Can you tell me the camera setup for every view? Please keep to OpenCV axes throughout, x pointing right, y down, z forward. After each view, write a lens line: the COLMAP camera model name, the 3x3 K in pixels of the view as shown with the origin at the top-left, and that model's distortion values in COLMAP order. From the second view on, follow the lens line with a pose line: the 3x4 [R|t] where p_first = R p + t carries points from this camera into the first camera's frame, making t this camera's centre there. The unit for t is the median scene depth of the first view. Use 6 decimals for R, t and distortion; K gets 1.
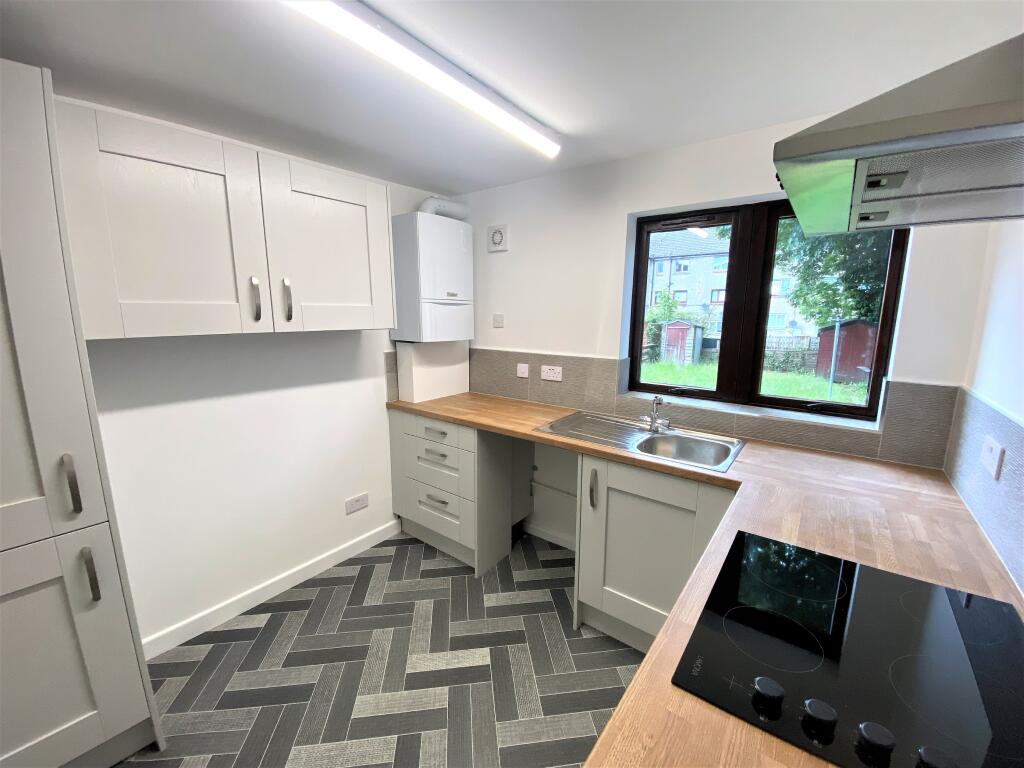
lens RADIAL K [[418.1, 0, 512.0], [0, 418.1, 384.0], [0, 0, 1]] dist [0.017937, -0.000210]
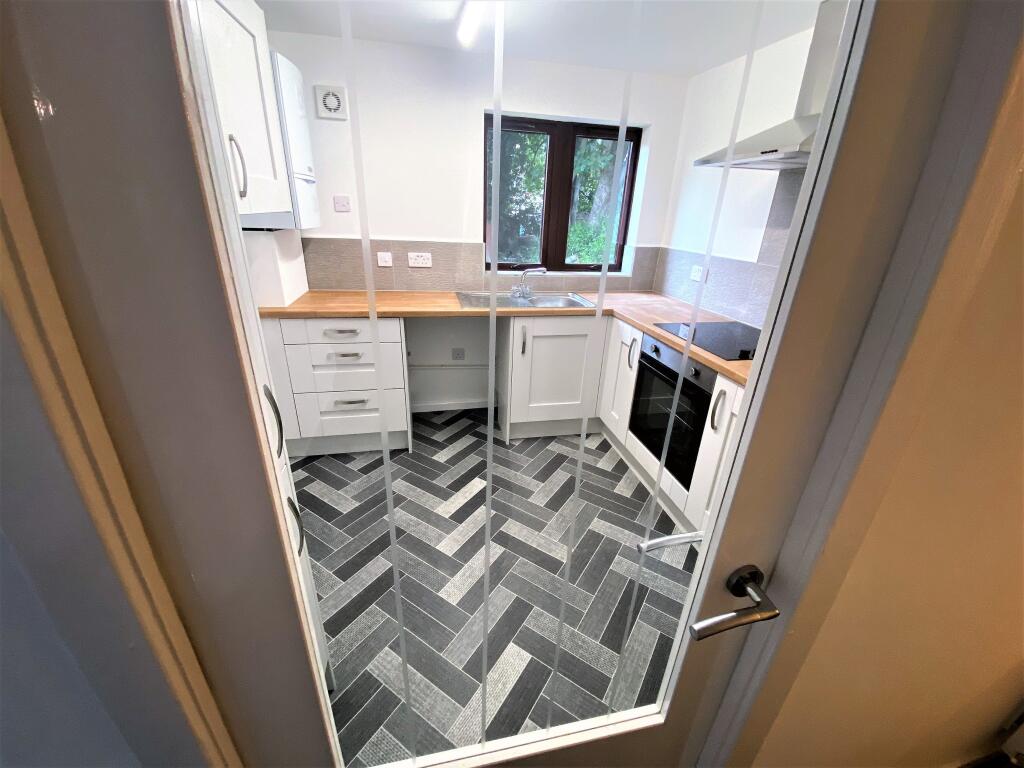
lens RADIAL K [[418.1, 0, 512.0], [0, 418.1, 384.0], [0, 0, 1]] dist [0.017937, -0.000210]
pose [[0.639360, -0.279087, 0.716470, -0.687120], [0.093637, 0.953128, 0.287714, -0.010022], [-0.763185, -0.116865, 0.635525, 0.105826]]
